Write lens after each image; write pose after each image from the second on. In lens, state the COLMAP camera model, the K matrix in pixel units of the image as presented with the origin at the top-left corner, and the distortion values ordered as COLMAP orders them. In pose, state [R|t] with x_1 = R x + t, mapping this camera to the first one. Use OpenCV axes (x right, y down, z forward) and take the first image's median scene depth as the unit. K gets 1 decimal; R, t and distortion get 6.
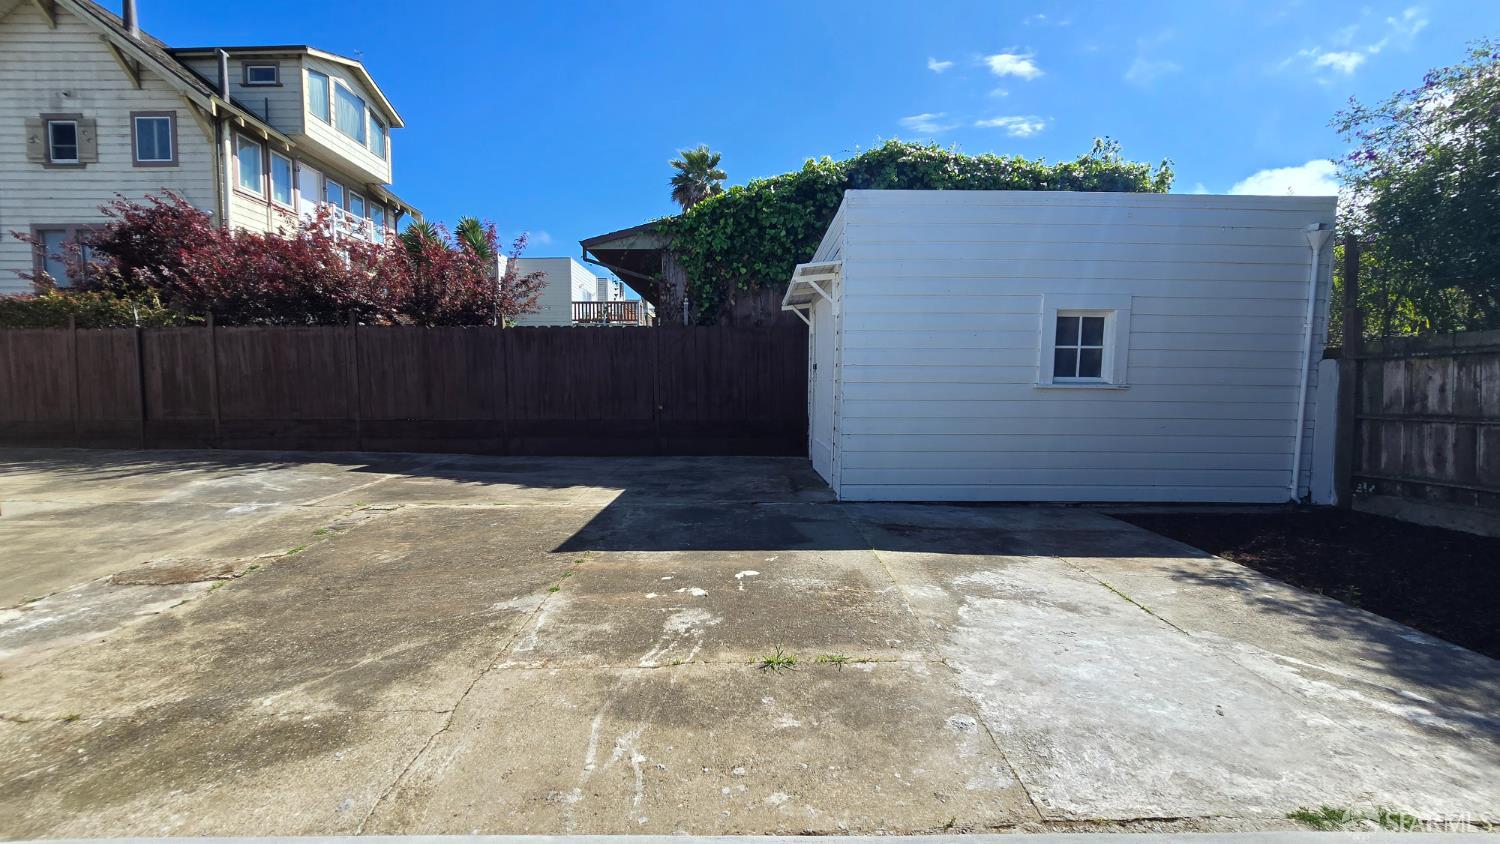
lens RADIAL K [[613.3, 0, 744.6], [0, 613.3, 426.6], [0, 0, 1]] dist [-0.006116, 0.001145]
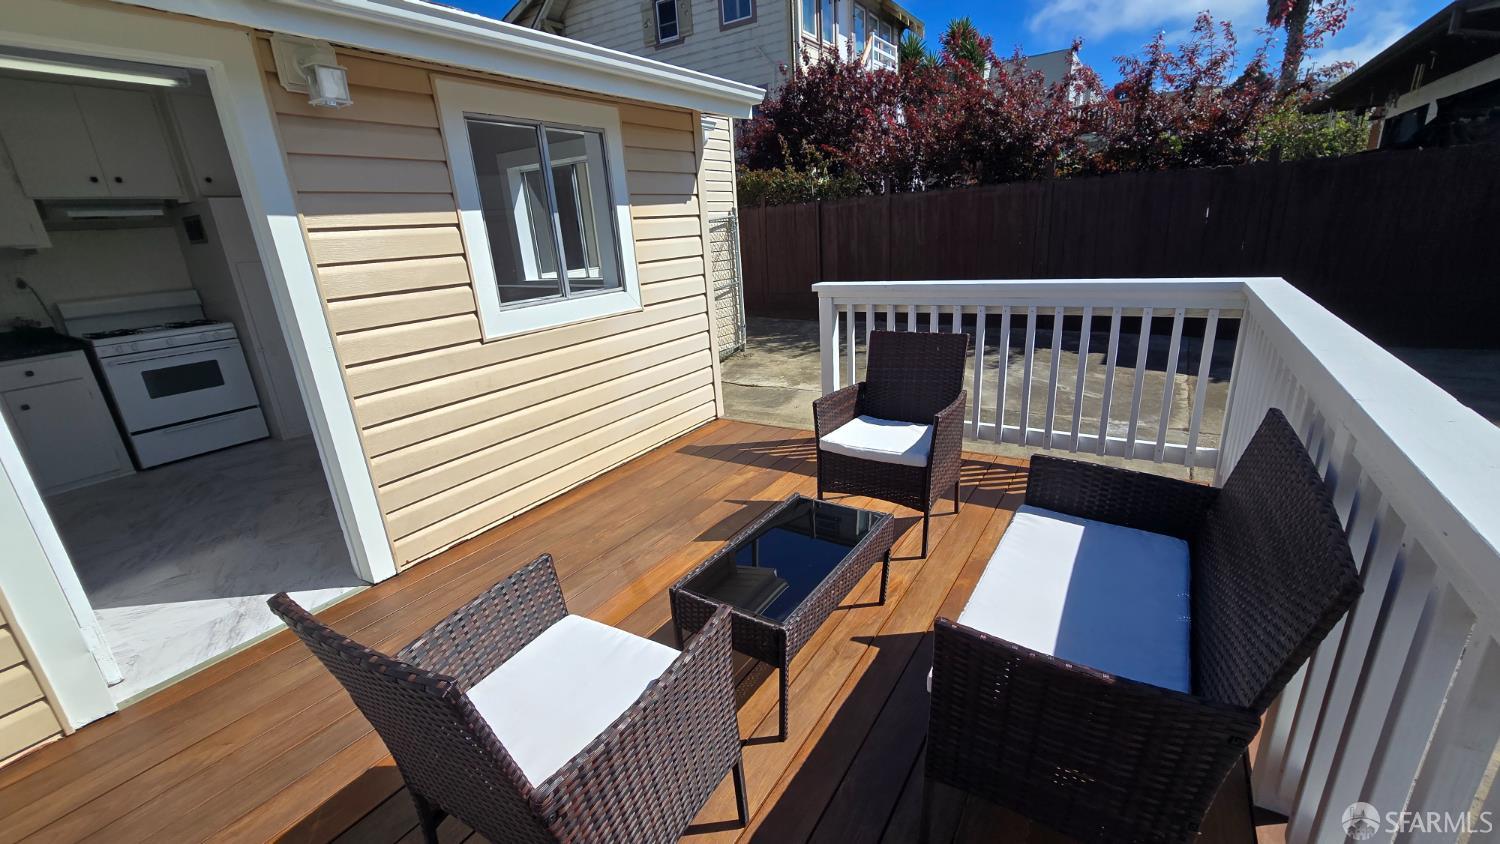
lens RADIAL K [[613.3, 0, 753.4], [0, 613.3, 427.0], [0, 0, 1]] dist [-0.006116, 0.001145]
pose [[0.845824, 0.114427, -0.521045, -0.328935], [0.033589, 0.963363, 0.266090, -0.048528], [0.532403, -0.242567, 0.810992, 0.008937]]
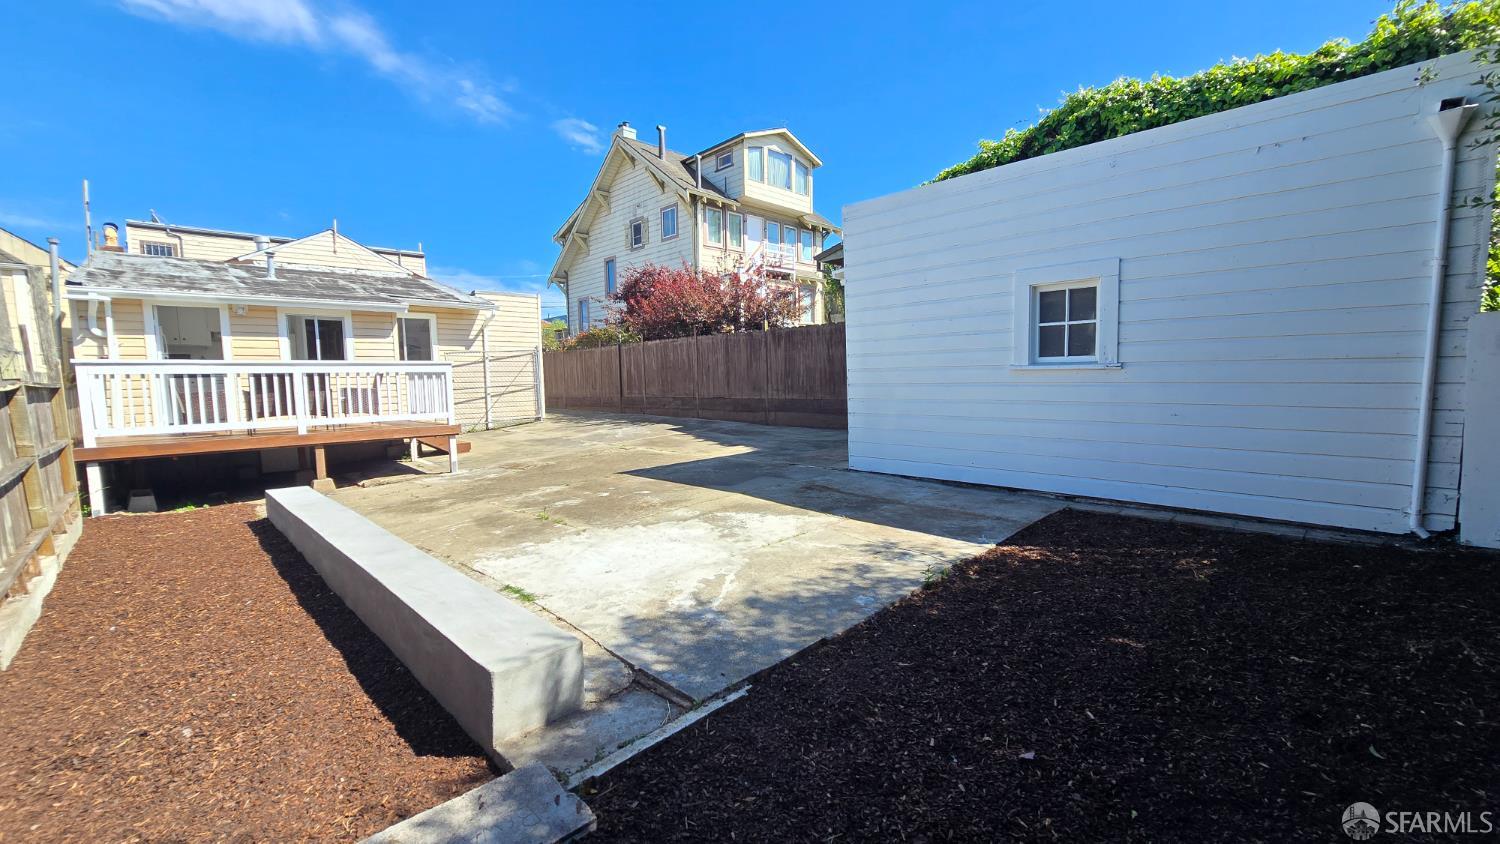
lens RADIAL K [[613.3, 0, 753.3], [0, 613.3, 429.3], [0, 0, 1]] dist [-0.006116, 0.001145]
pose [[0.698847, 0.046382, -0.713766, 0.373500], [-0.021241, 0.998801, 0.044107, -0.002029], [0.714956, -0.015663, 0.698994, 0.017318]]
